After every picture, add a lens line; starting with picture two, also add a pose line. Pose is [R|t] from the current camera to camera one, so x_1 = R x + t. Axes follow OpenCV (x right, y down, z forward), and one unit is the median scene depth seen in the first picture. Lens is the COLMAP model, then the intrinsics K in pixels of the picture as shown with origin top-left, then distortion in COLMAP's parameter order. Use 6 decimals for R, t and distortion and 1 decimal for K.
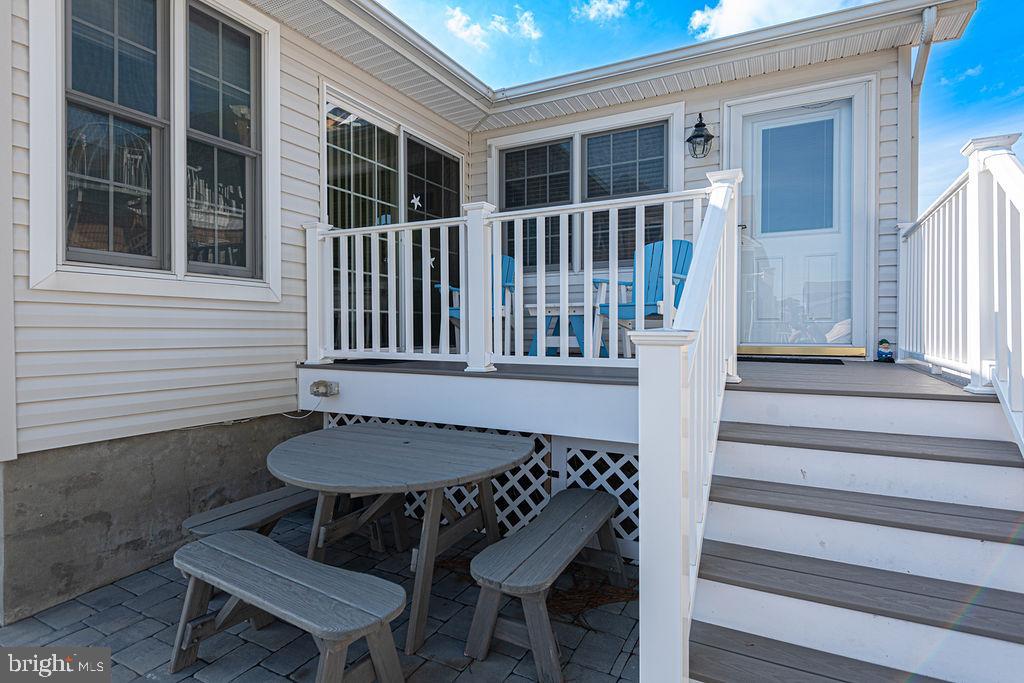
lens RADIAL K [[564.5, 0, 512.0], [0, 564.5, 341.5], [0, 0, 1]] dist [0.012129, -0.000975]
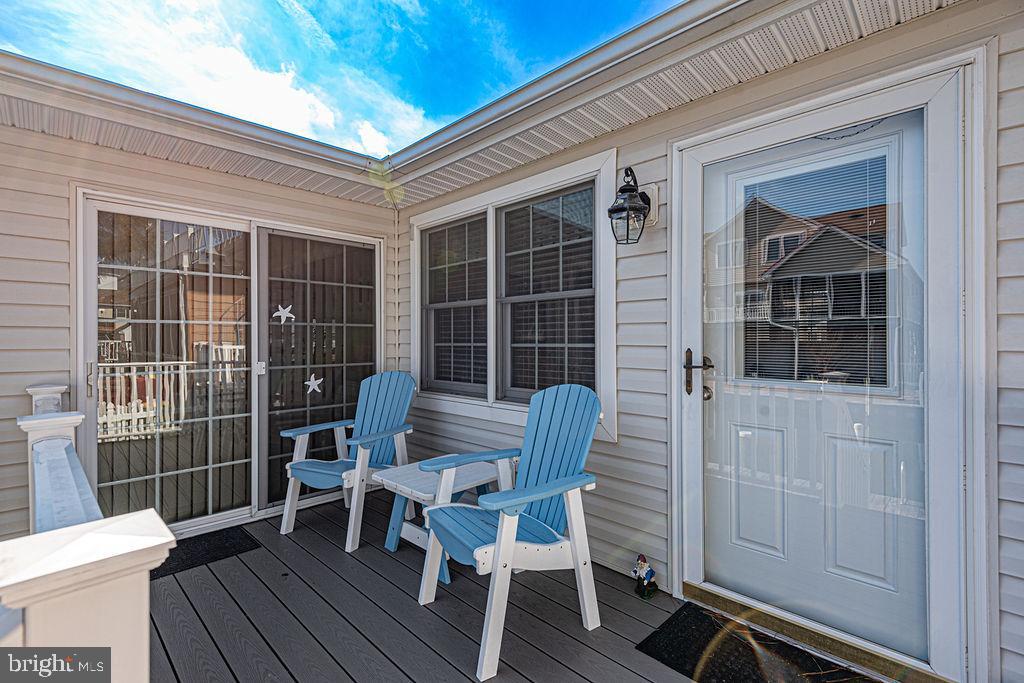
lens RADIAL K [[481.1, 0, 512.0], [0, 481.1, 341.5], [0, 0, 1]] dist [0.030197, -0.019811]
pose [[0.956099, -0.005958, -0.292984, 0.341514], [0.003764, 0.999960, -0.008052, -0.208185], [0.293020, 0.006595, 0.956084, 0.463239]]
